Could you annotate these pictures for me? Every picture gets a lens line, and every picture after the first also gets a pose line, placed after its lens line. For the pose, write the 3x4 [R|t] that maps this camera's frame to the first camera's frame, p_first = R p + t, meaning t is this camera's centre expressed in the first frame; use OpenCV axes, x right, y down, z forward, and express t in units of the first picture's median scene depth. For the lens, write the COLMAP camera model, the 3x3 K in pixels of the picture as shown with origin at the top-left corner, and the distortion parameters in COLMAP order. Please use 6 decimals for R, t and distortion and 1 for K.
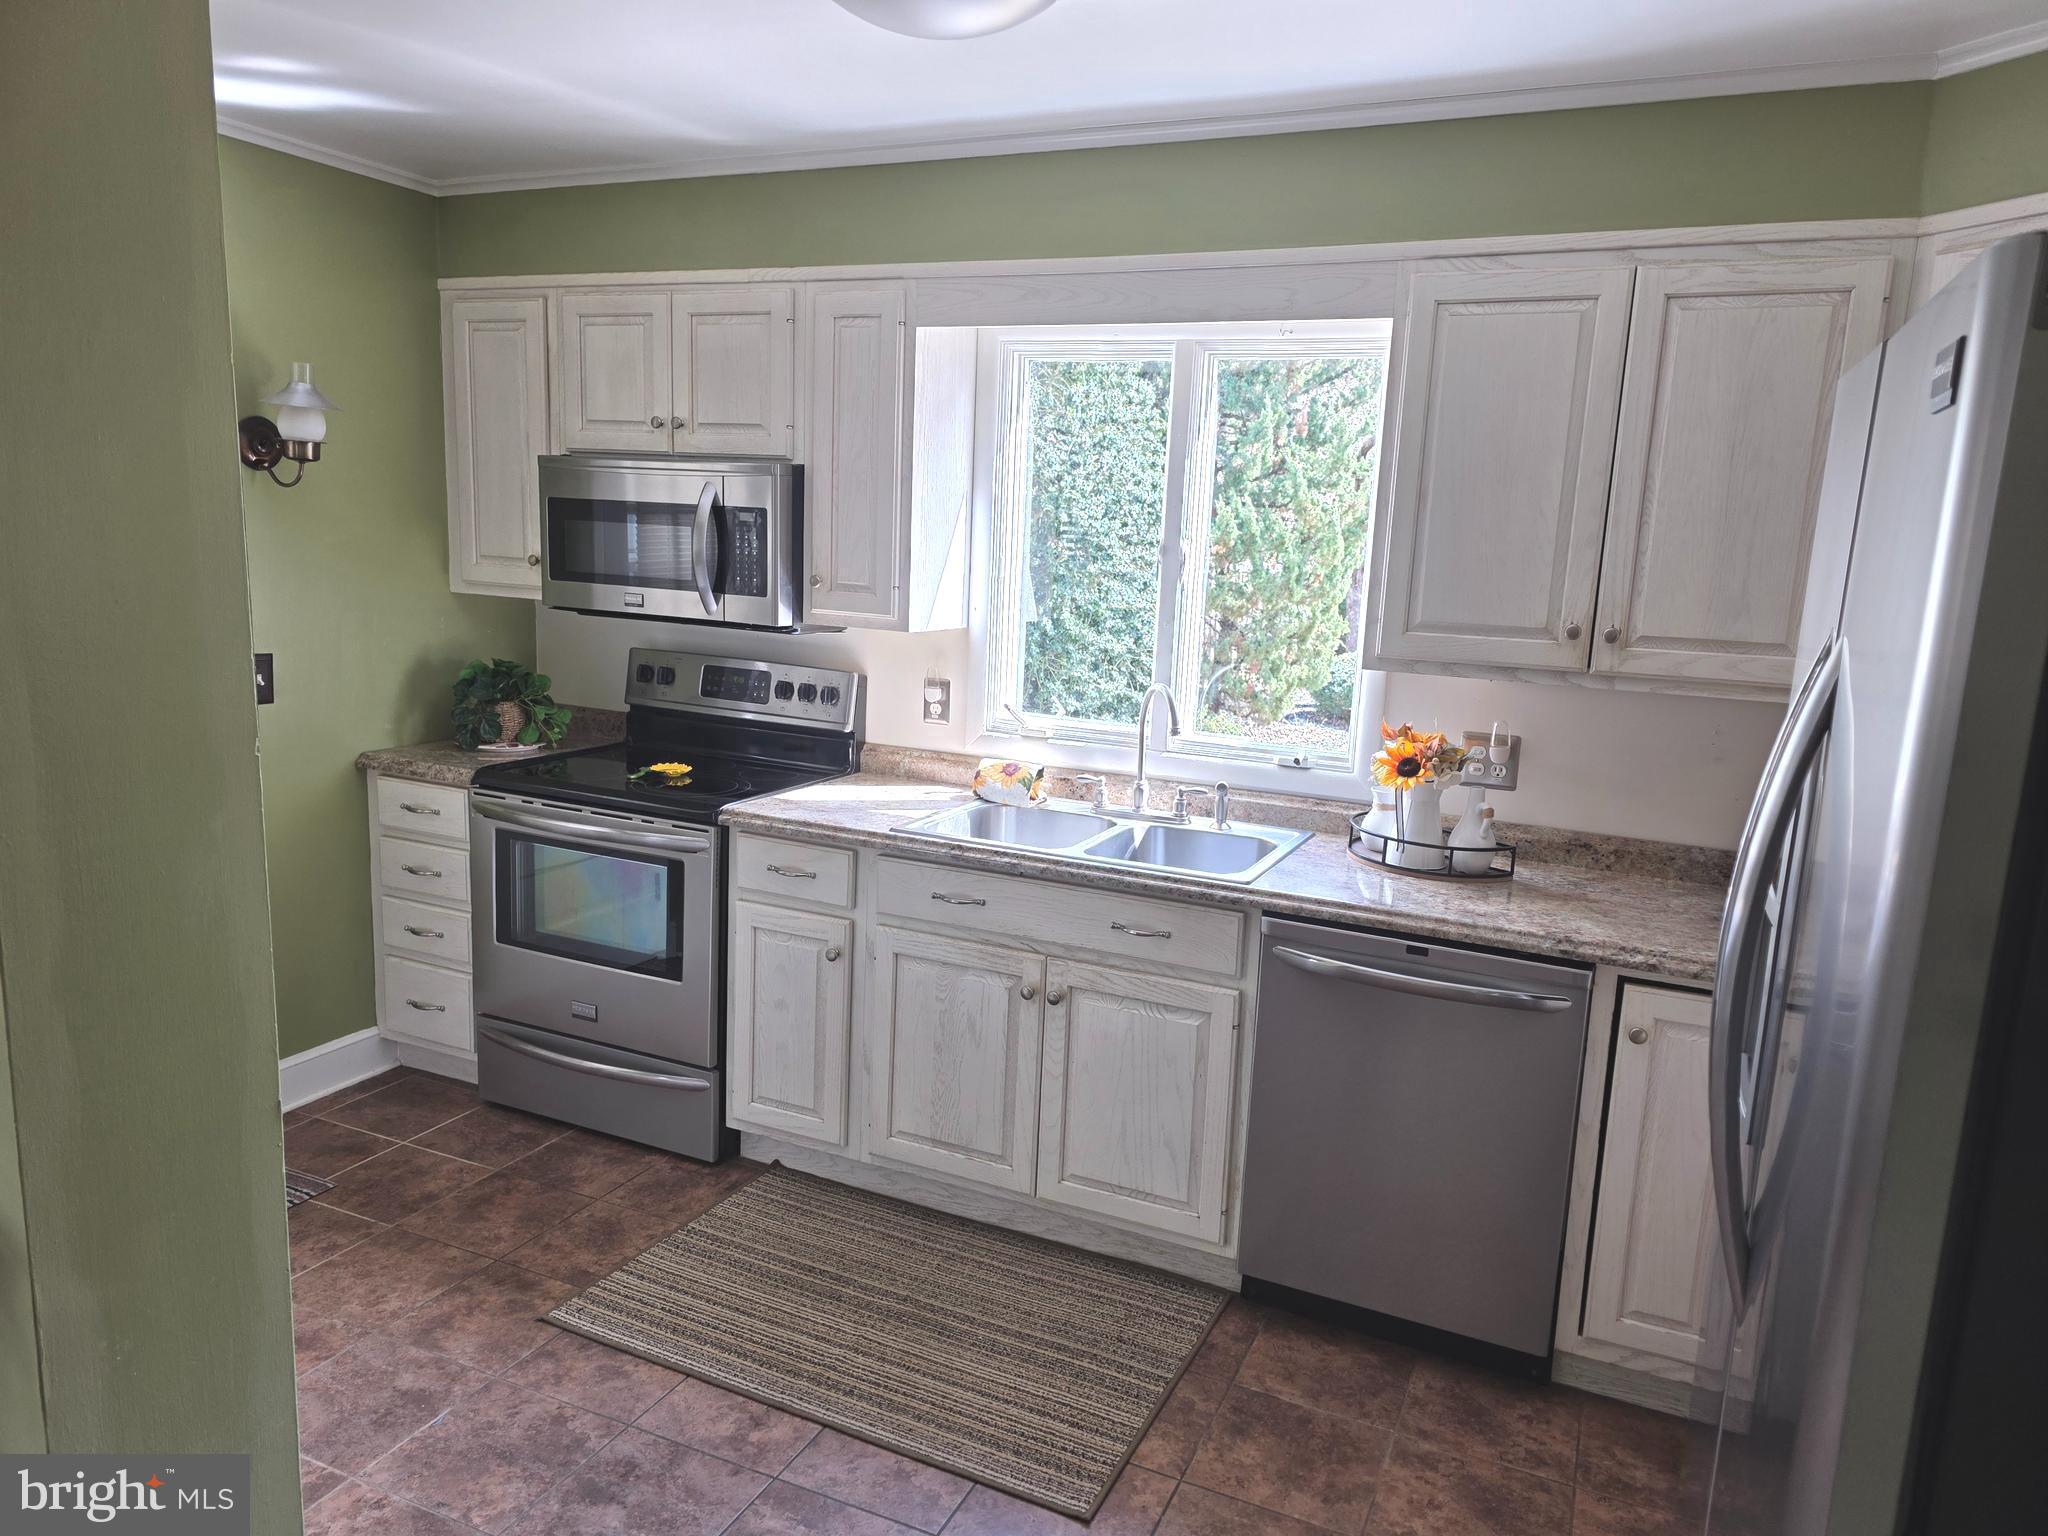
lens RADIAL K [[1407.8, 0, 1024.0], [0, 1407.8, 768.0], [0, 0, 1]] dist [0.074382, -0.068579]
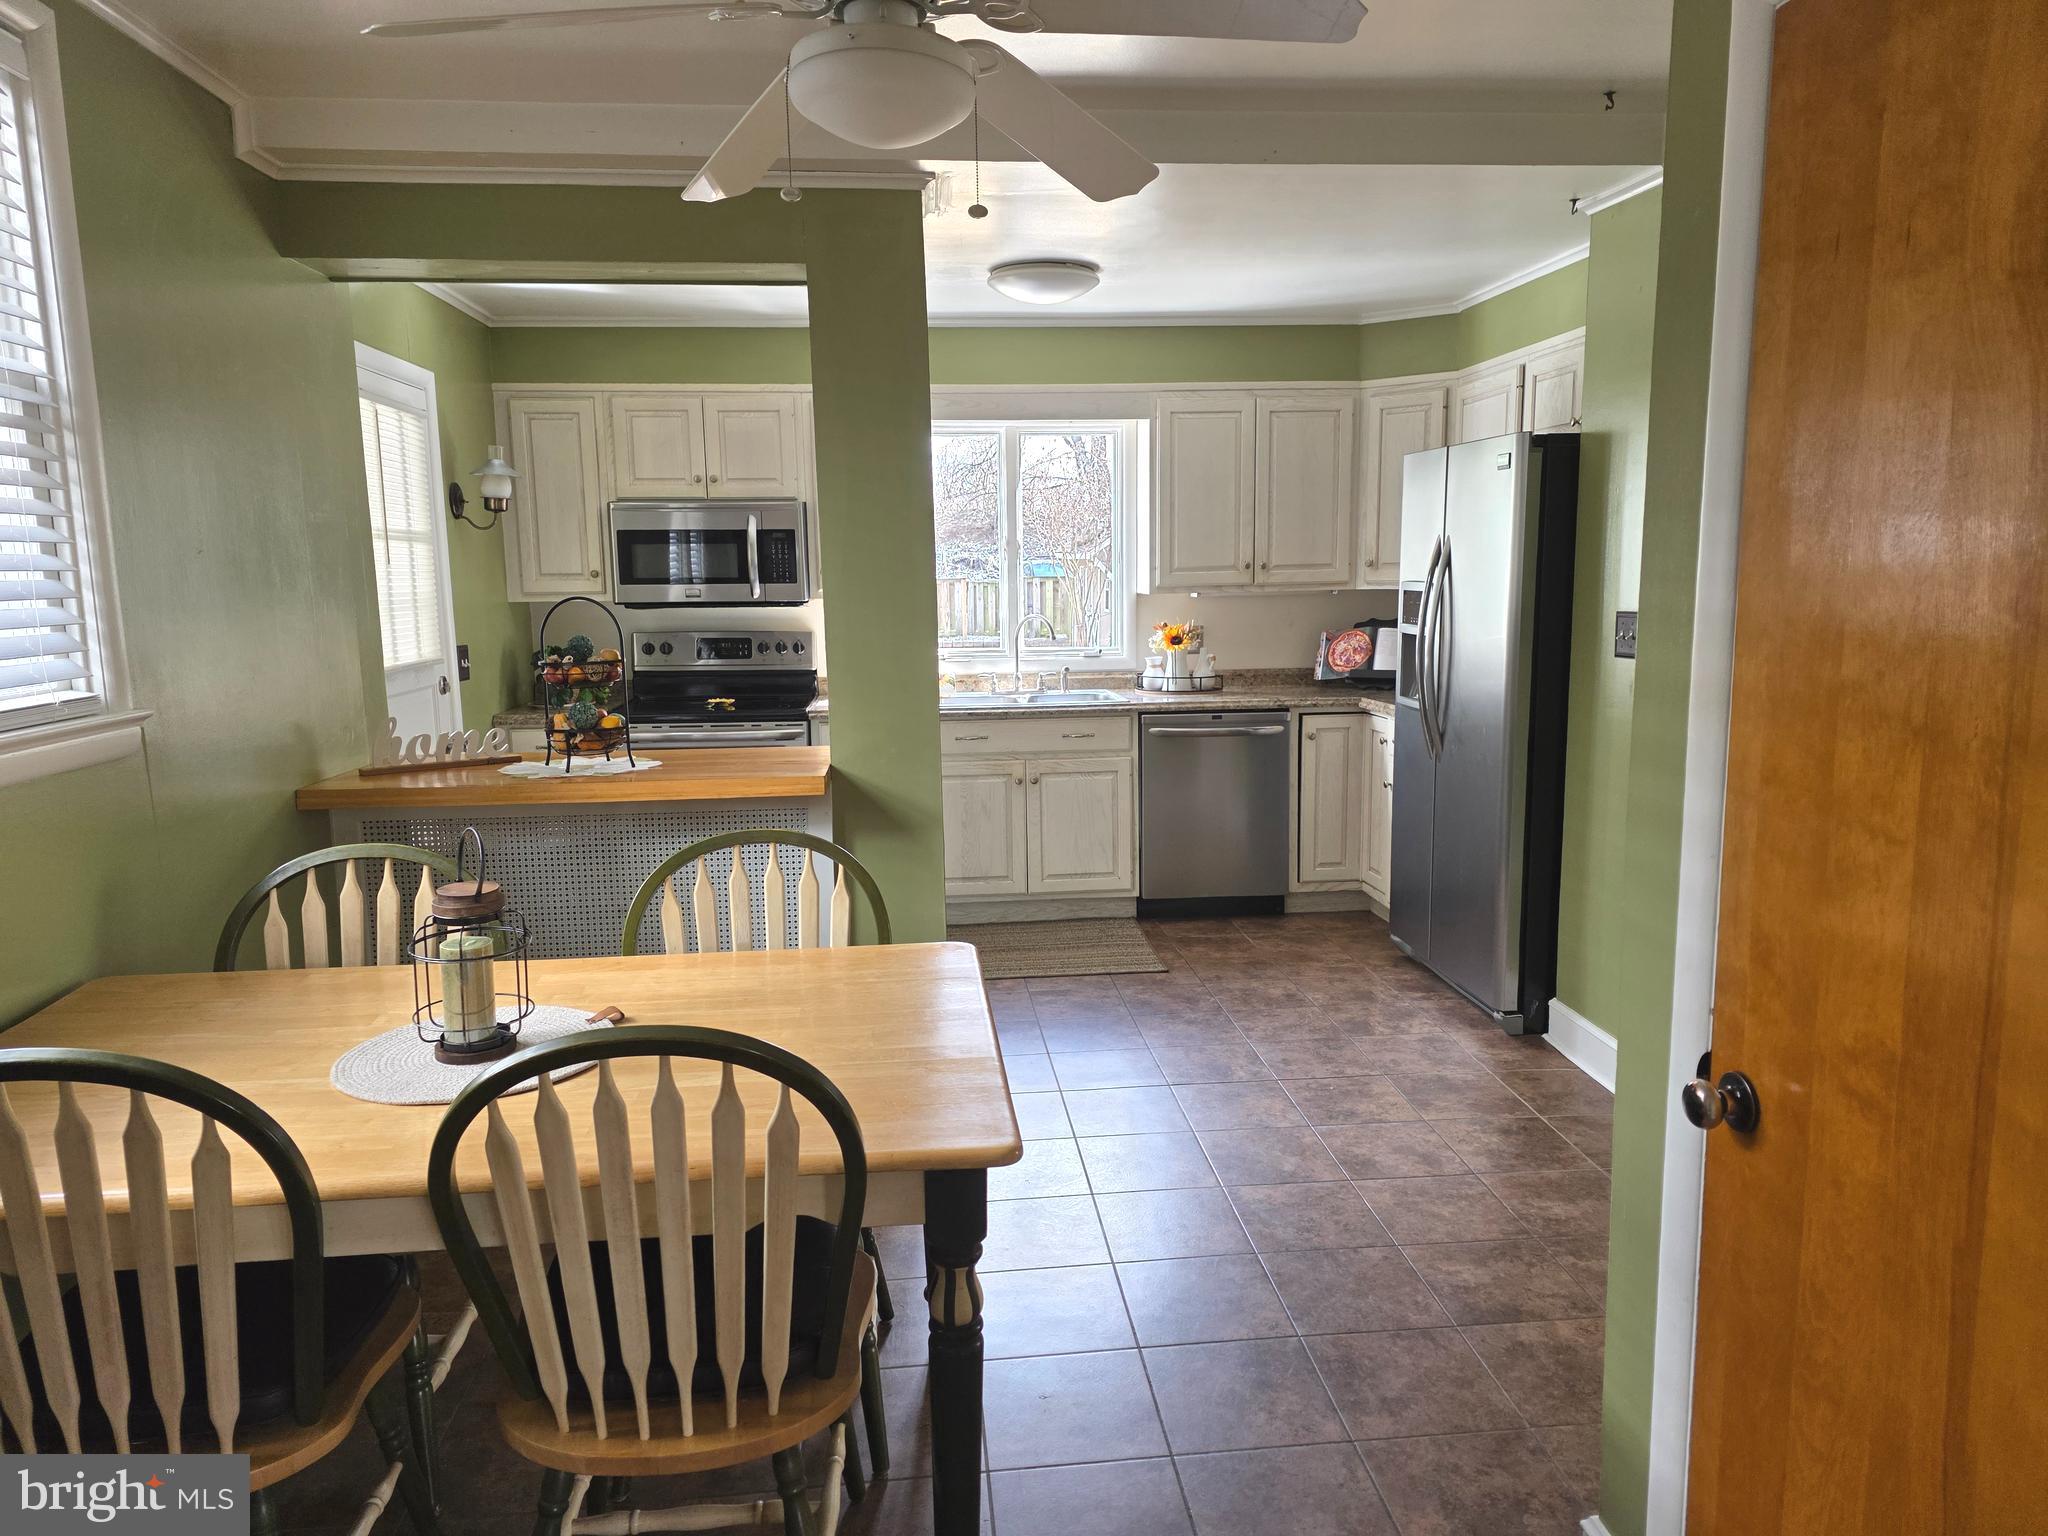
lens RADIAL K [[1407.8, 0, 1024.0], [0, 1407.8, 768.0], [0, 0, 1]] dist [0.074382, -0.068579]
pose [[0.863948, -0.125118, 0.487790, -0.914047], [0.137827, 0.990407, 0.009926, 0.129346], [-0.484352, 0.058655, 0.872905, -0.631818]]
